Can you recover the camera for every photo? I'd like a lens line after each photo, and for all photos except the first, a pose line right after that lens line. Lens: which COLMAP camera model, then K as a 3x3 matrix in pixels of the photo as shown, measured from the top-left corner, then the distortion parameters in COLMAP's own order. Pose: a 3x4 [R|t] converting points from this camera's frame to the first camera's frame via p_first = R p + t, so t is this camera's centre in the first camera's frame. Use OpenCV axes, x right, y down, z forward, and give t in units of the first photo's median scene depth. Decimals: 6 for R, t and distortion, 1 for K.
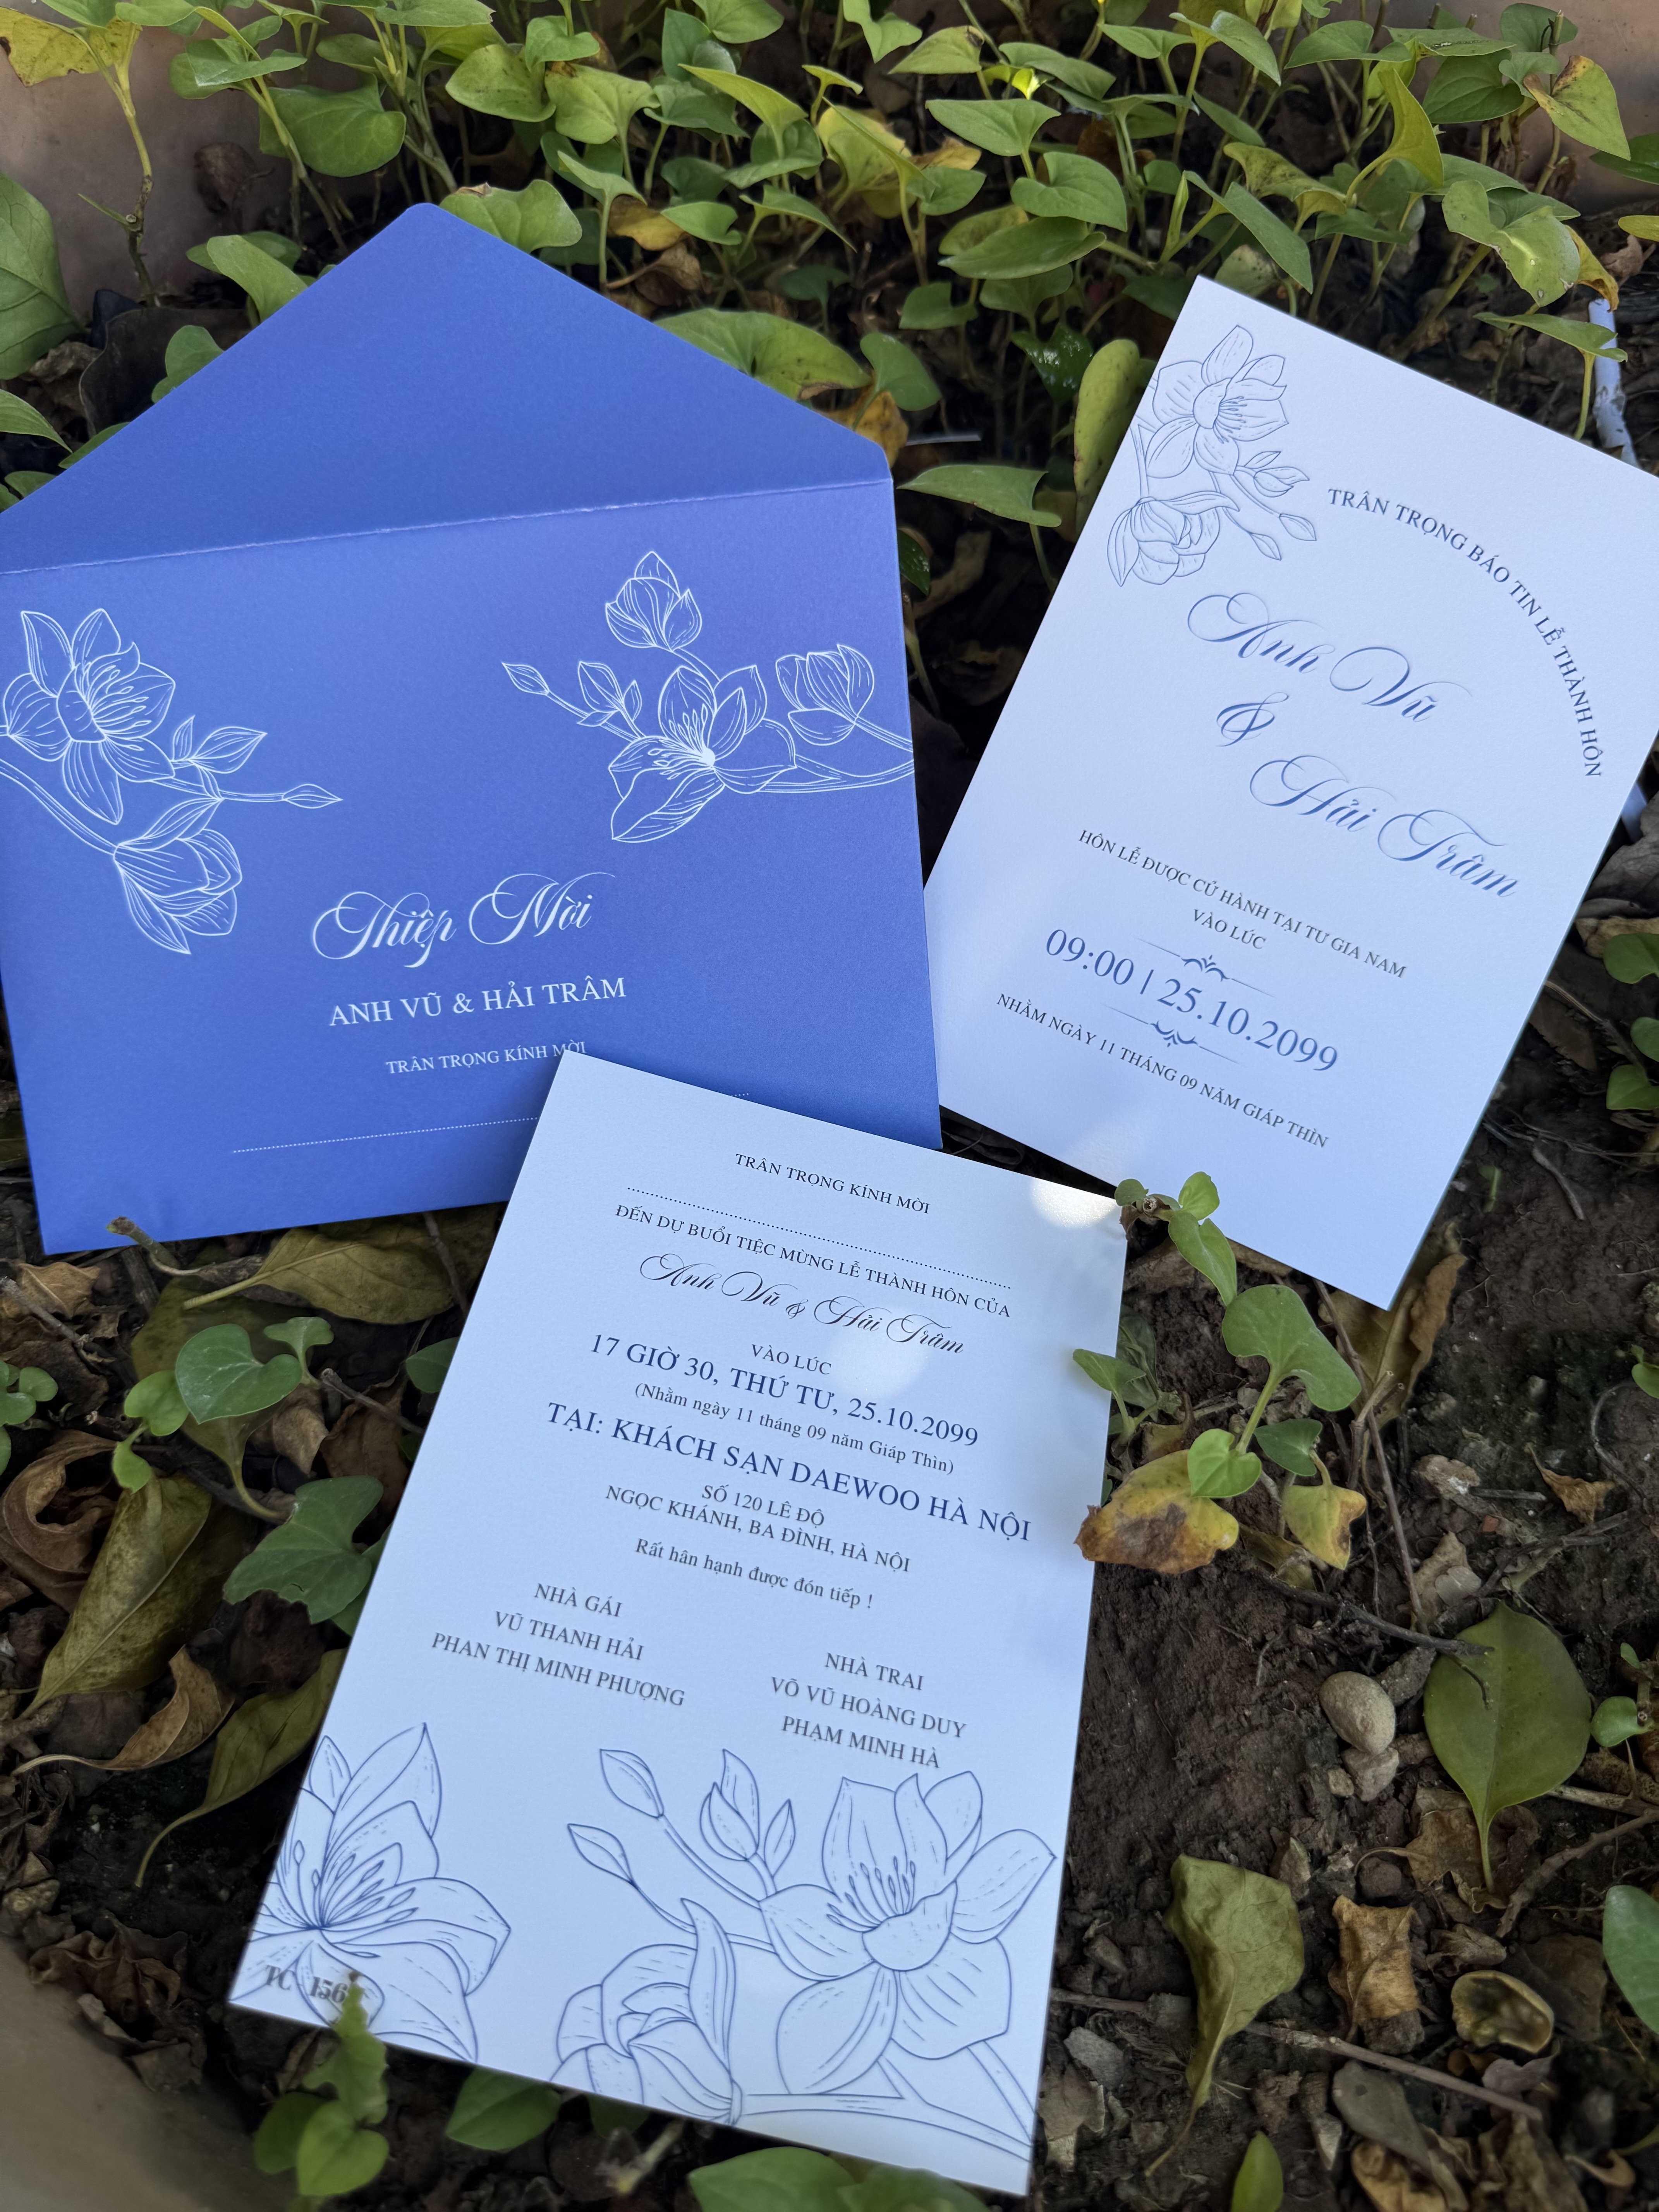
lens RADIAL K [[1674.8, 0, 830.3], [0, 1674.8, 1105.0], [0, 0, 1]] dist [-0.037453, 0.011501]
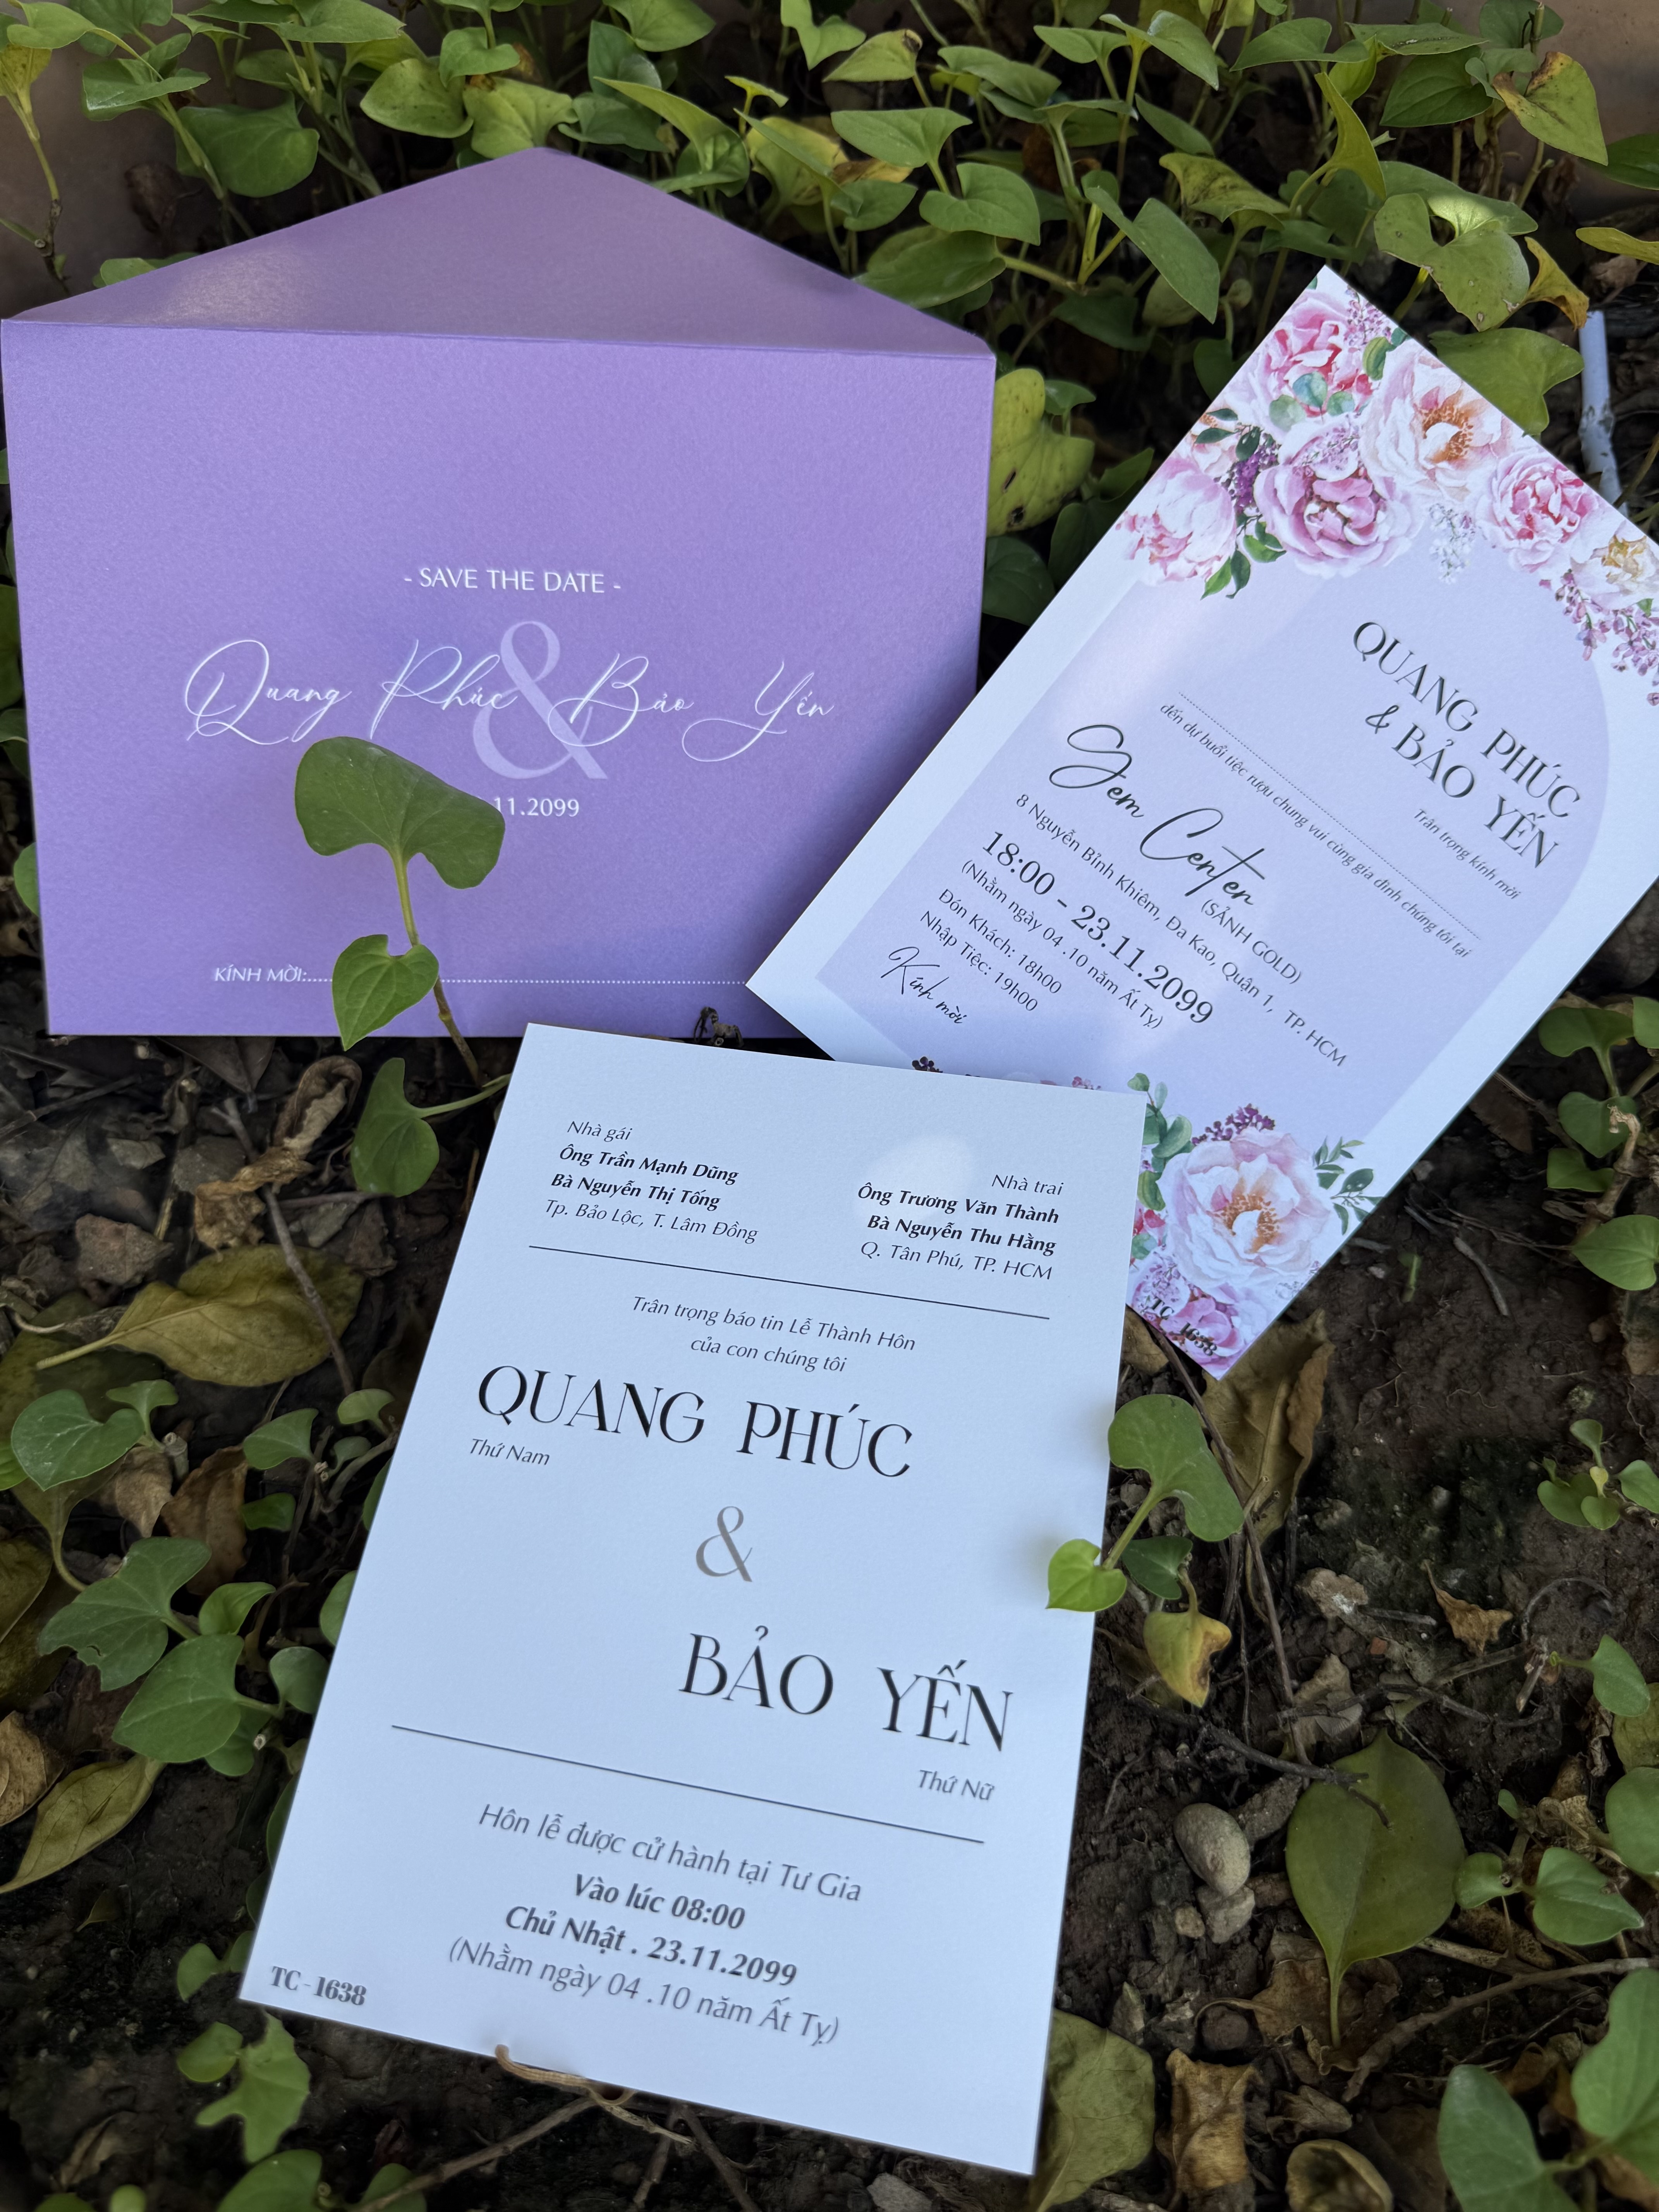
lens RADIAL K [[1674.8, 0, 826.5], [0, 1674.8, 1109.3], [0, 0, 1]] dist [-0.037453, 0.011501]
pose [[0.997814, 0.023501, -0.061772, 0.143843], [-0.022999, 0.999697, 0.008825, -0.051042], [0.061961, -0.007385, 0.998051, 0.055938]]
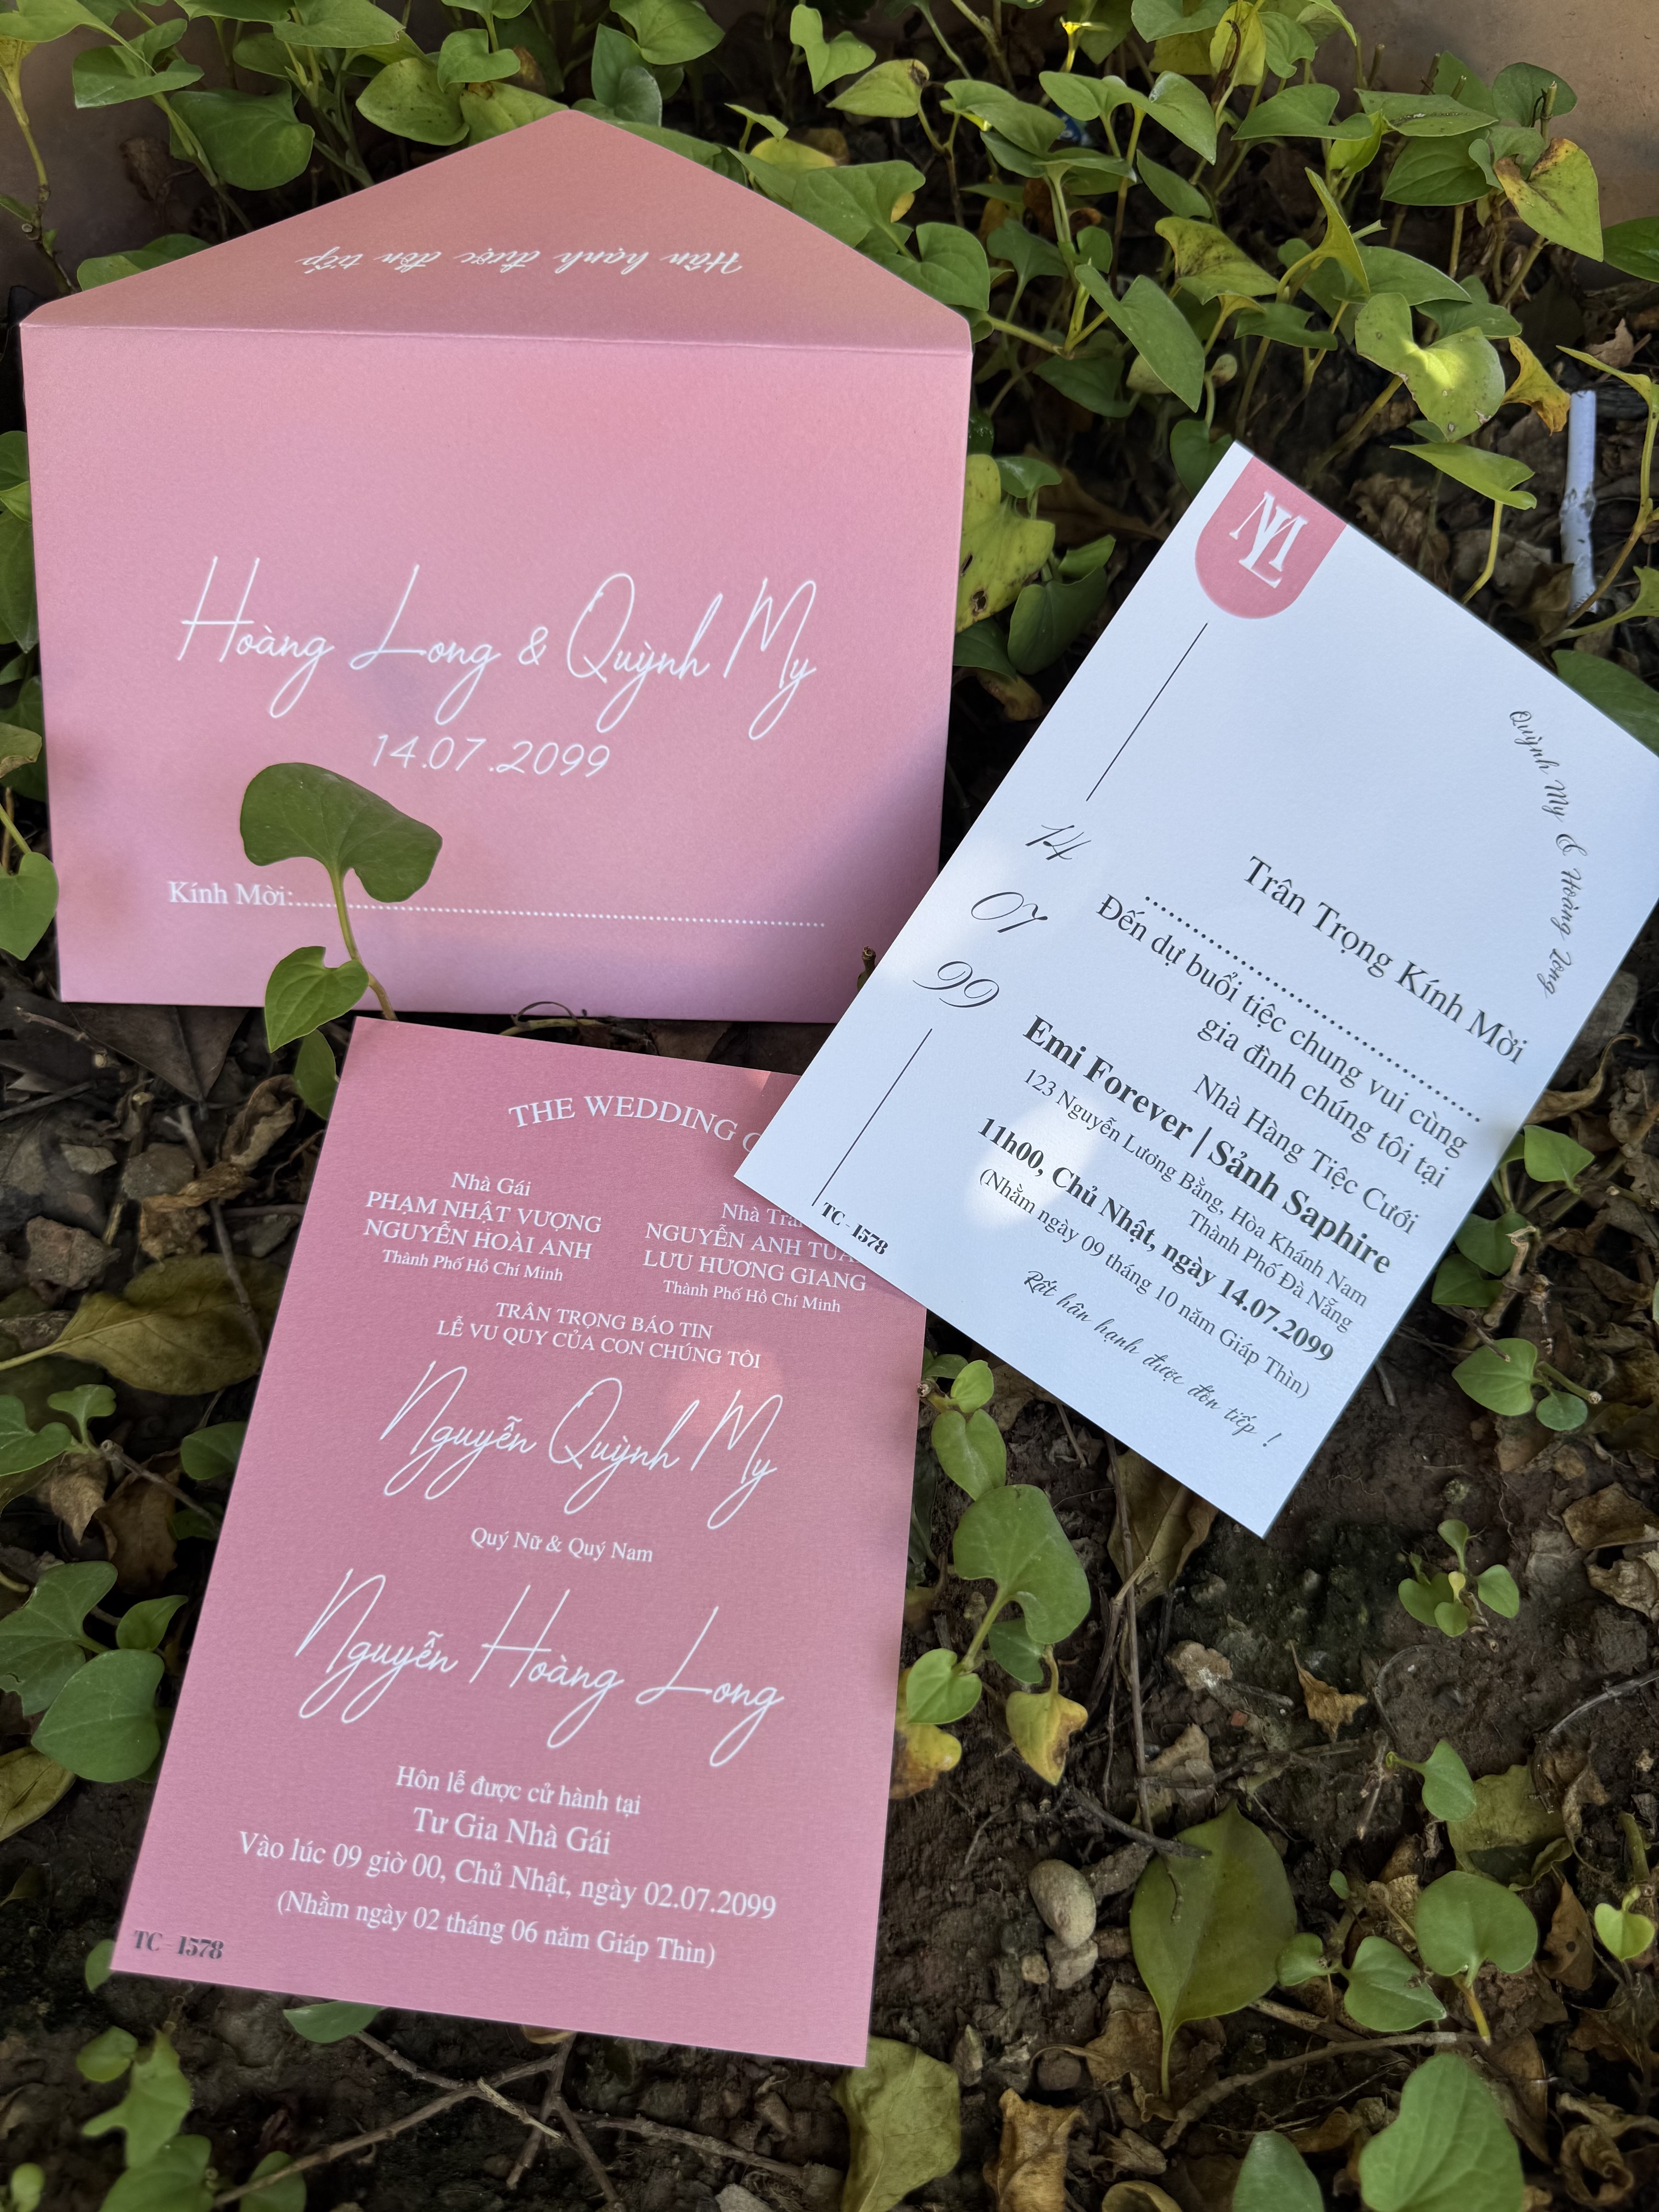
lens RADIAL K [[1674.8, 0, 841.5], [0, 1674.8, 1106.2], [0, 0, 1]] dist [-0.037453, 0.011501]
pose [[0.994536, 0.089959, -0.052973, 0.188844], [-0.086084, 0.993728, 0.071377, -0.163623], [0.059062, -0.066427, 0.996042, 0.029657]]
